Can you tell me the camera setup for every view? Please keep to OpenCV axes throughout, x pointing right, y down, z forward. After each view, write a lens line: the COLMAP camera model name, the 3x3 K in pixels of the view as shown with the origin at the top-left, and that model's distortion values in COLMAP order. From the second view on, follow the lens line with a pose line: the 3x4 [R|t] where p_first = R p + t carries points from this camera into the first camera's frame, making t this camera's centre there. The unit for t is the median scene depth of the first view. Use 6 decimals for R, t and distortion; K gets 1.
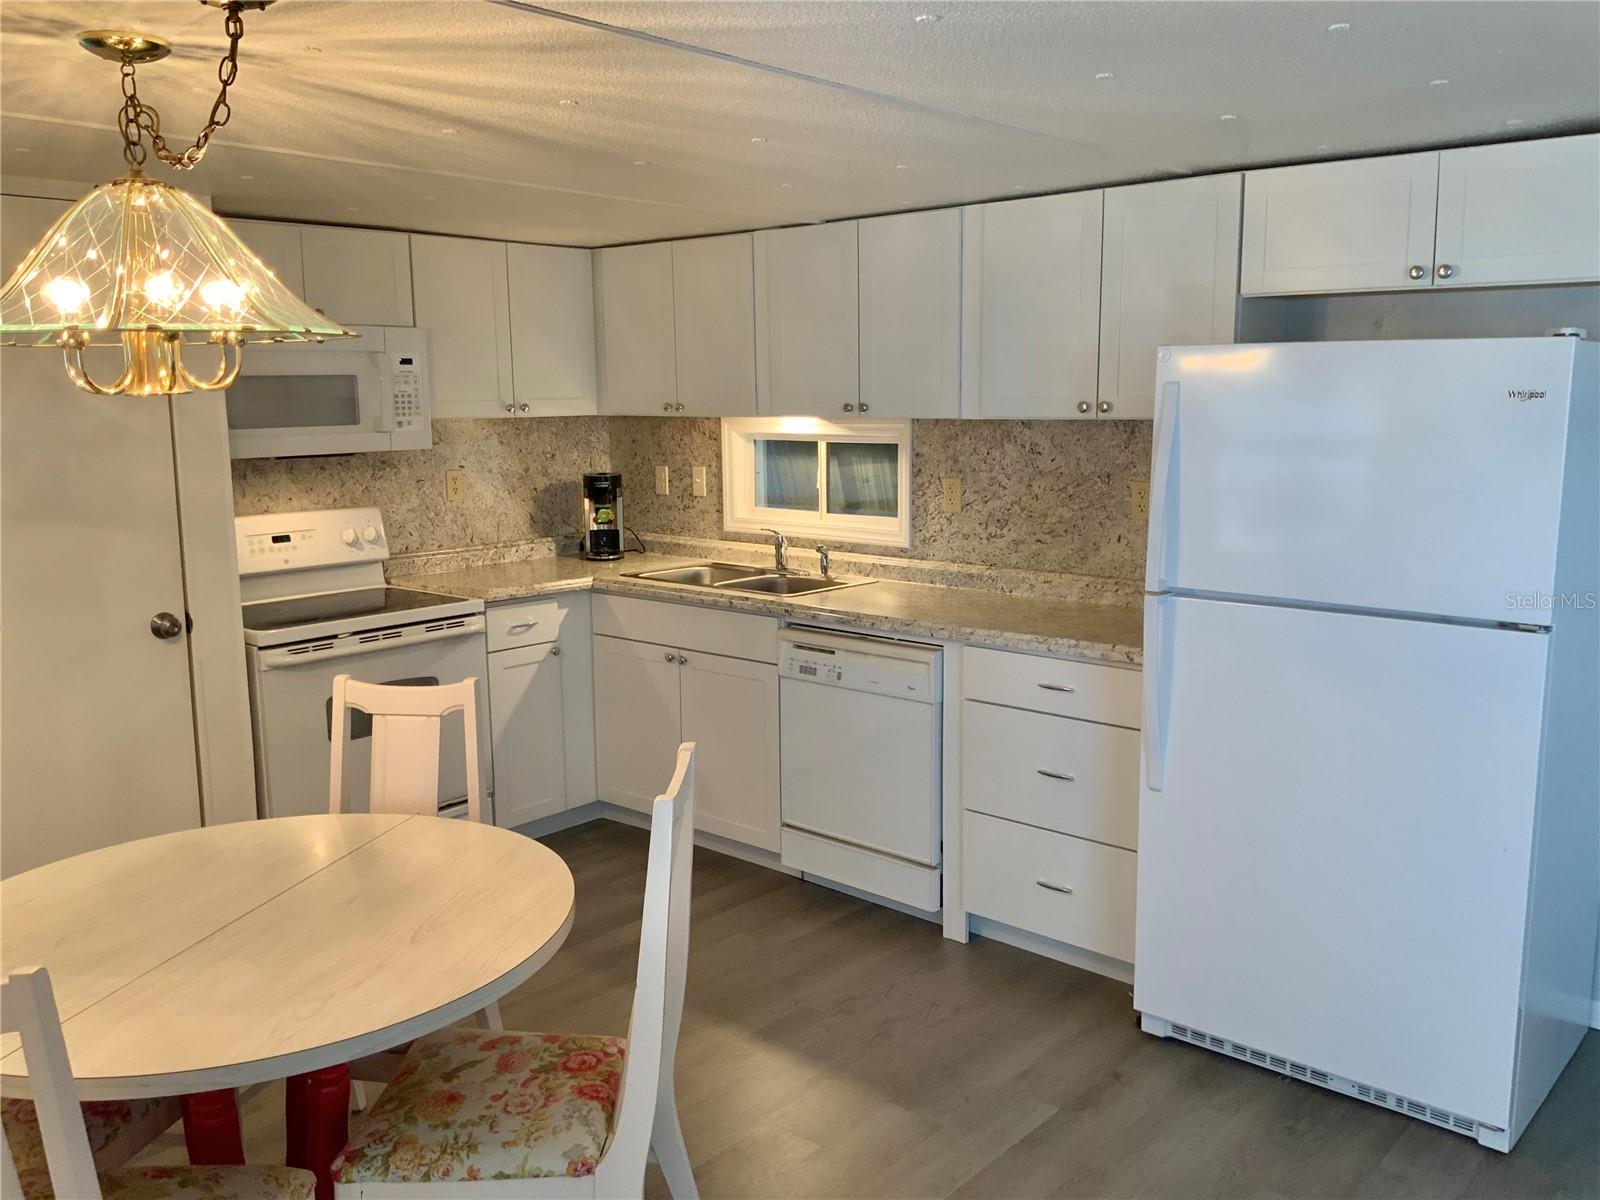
lens RADIAL K [[1320.3, 0, 802.4], [0, 1320.3, 596.9], [0, 0, 1]] dist [0.073616, -0.143182]
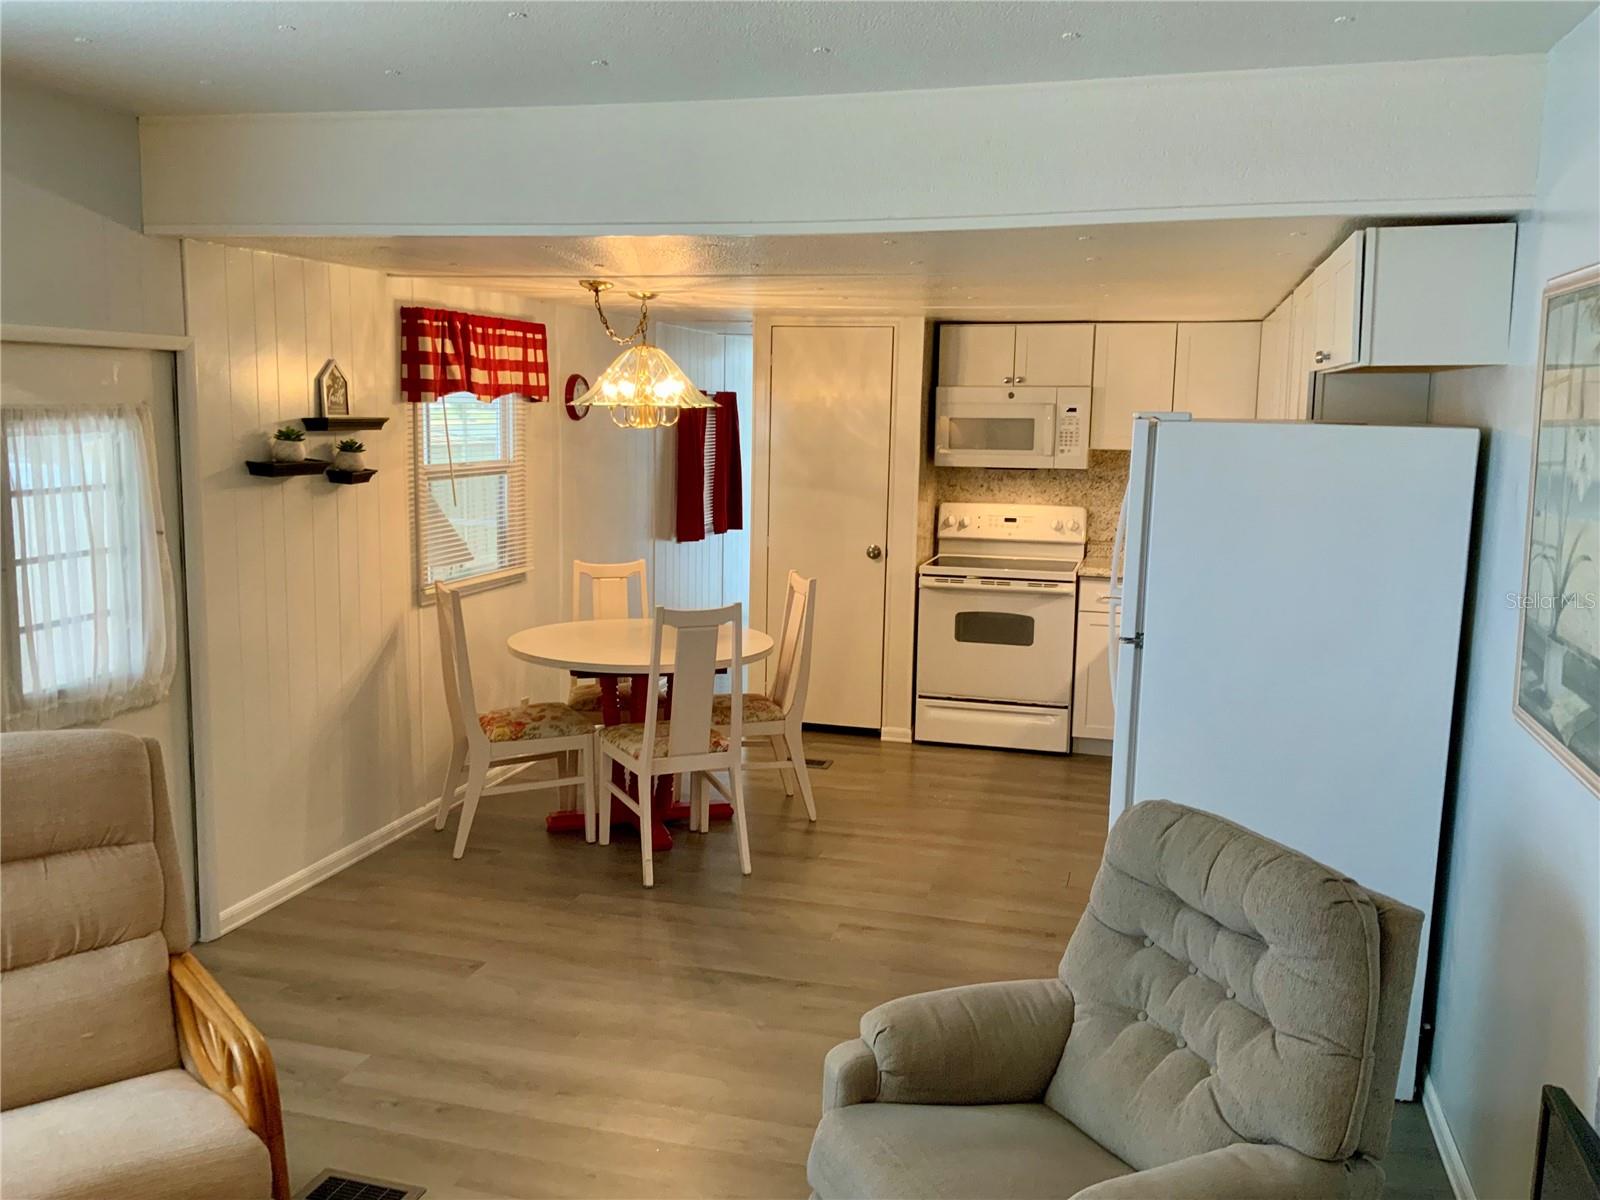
lens RADIAL K [[1320.3, 0, 800.1], [0, 1320.3, 598.7], [0, 0, 1]] dist [0.073616, -0.143182]
pose [[0.432467, 0.146526, -0.889664, 0.912202], [-0.160790, 0.983424, 0.083807, -0.042527], [0.887197, 0.106805, 0.448858, 0.075869]]
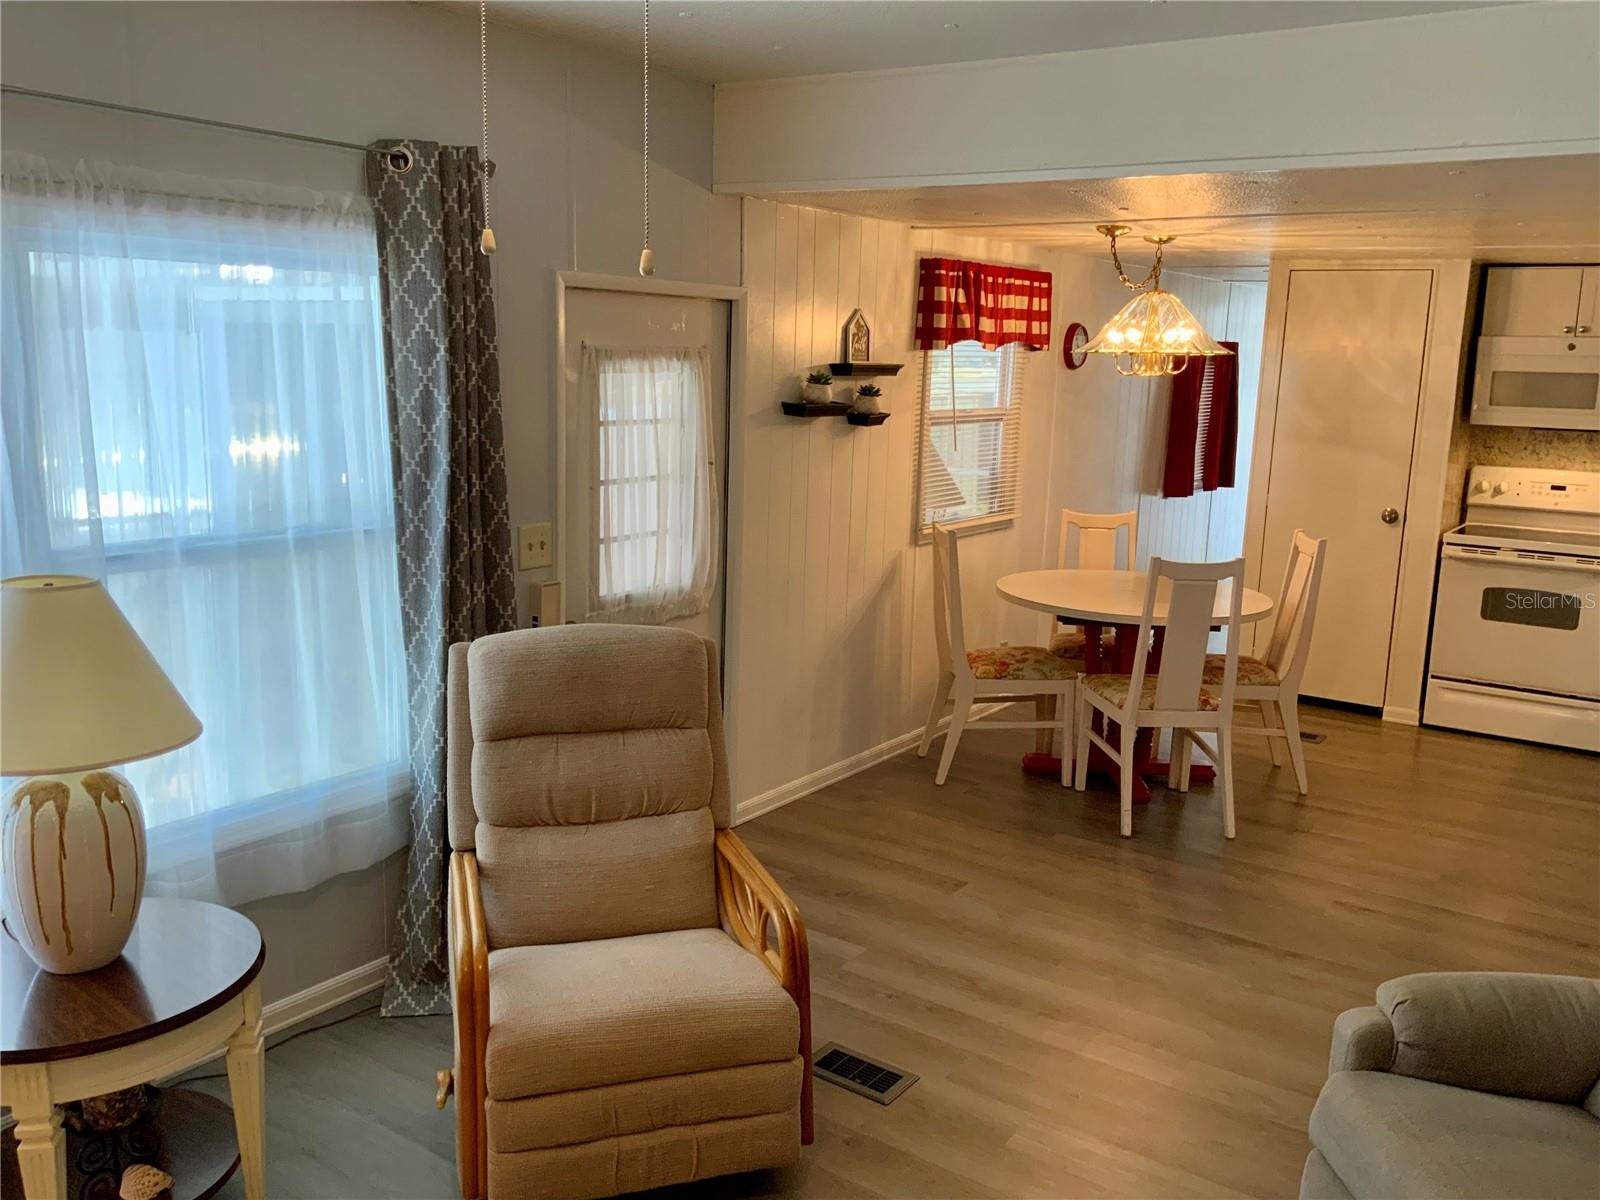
lens RADIAL K [[1320.3, 0, 786.2], [0, 1320.3, 598.4], [0, 0, 1]] dist [0.073616, -0.143182]
pose [[0.091963, 0.193609, -0.976759, 0.925797], [-0.180579, 0.967894, 0.174850, -0.028752], [0.979252, 0.160302, 0.123972, 0.041282]]
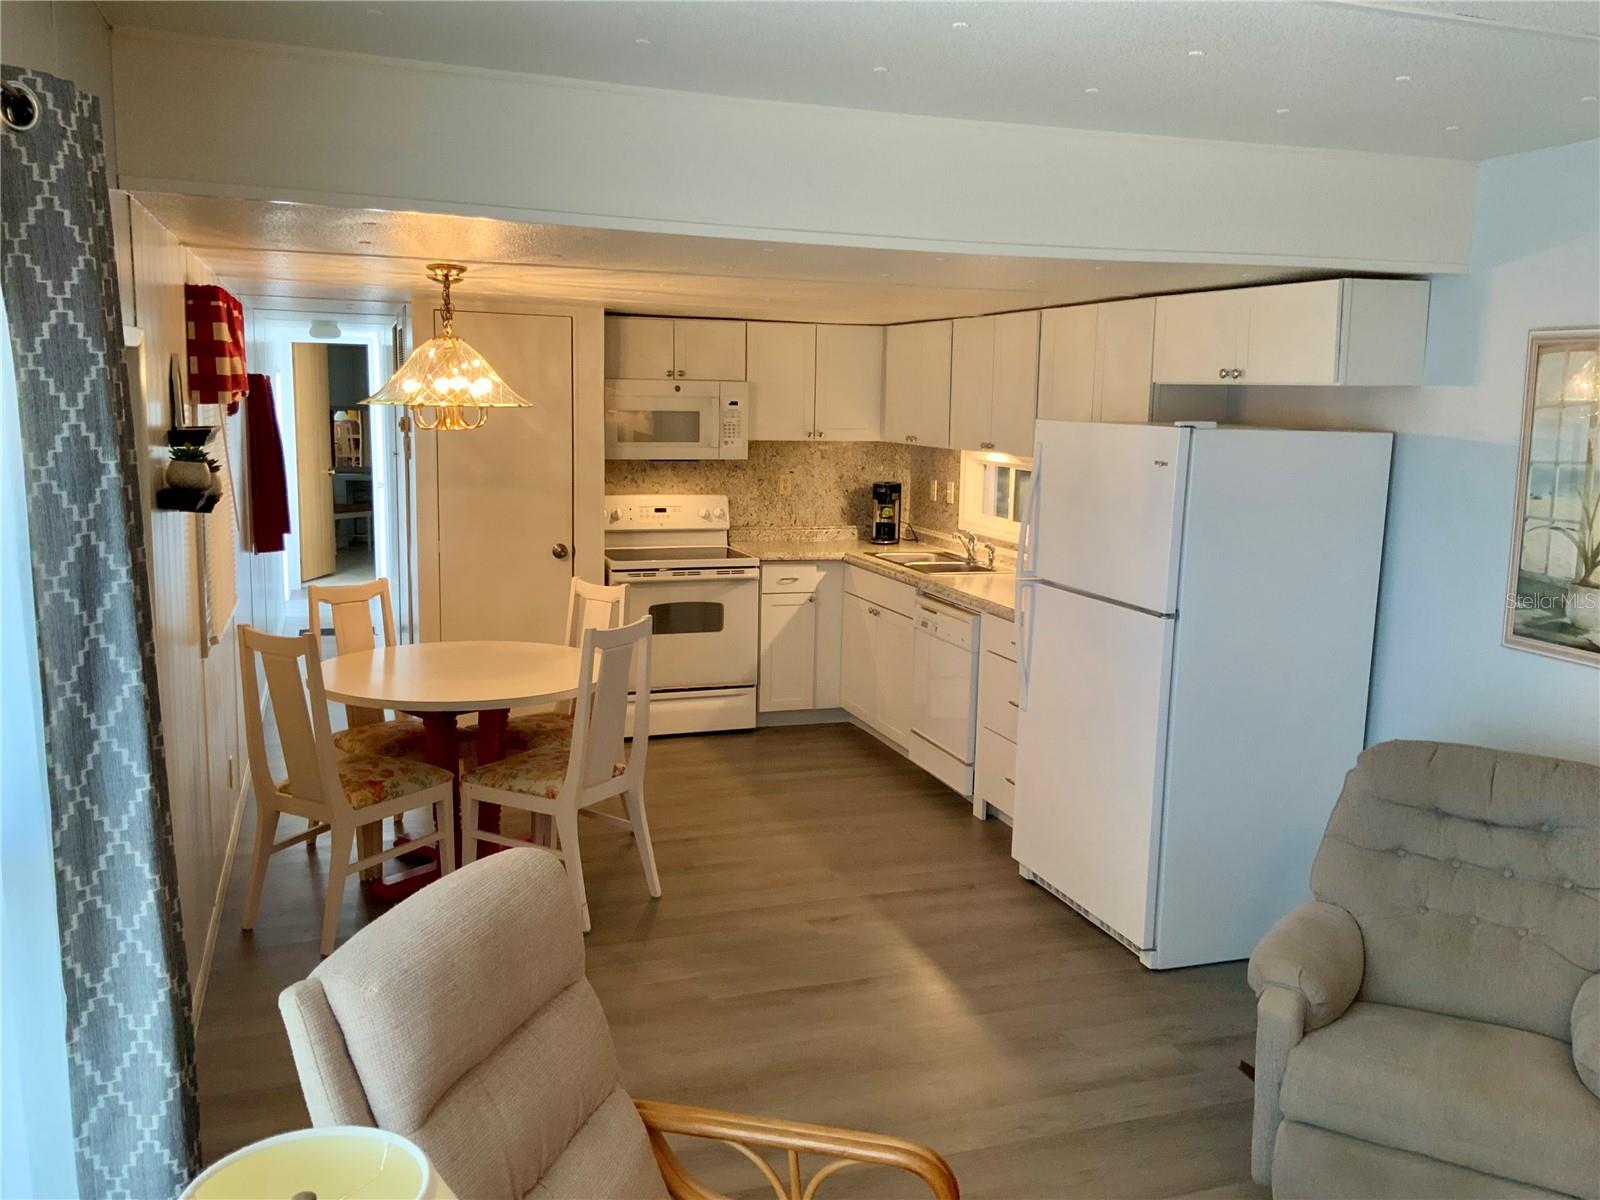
lens RADIAL K [[1320.3, 0, 802.0], [0, 1320.3, 590.5], [0, 0, 1]] dist [0.073616, -0.143182]
pose [[0.869120, 0.101322, -0.484112, 0.540852], [-0.106446, 0.994174, 0.016973, 0.007881], [0.483011, 0.036780, 0.874841, -0.316404]]
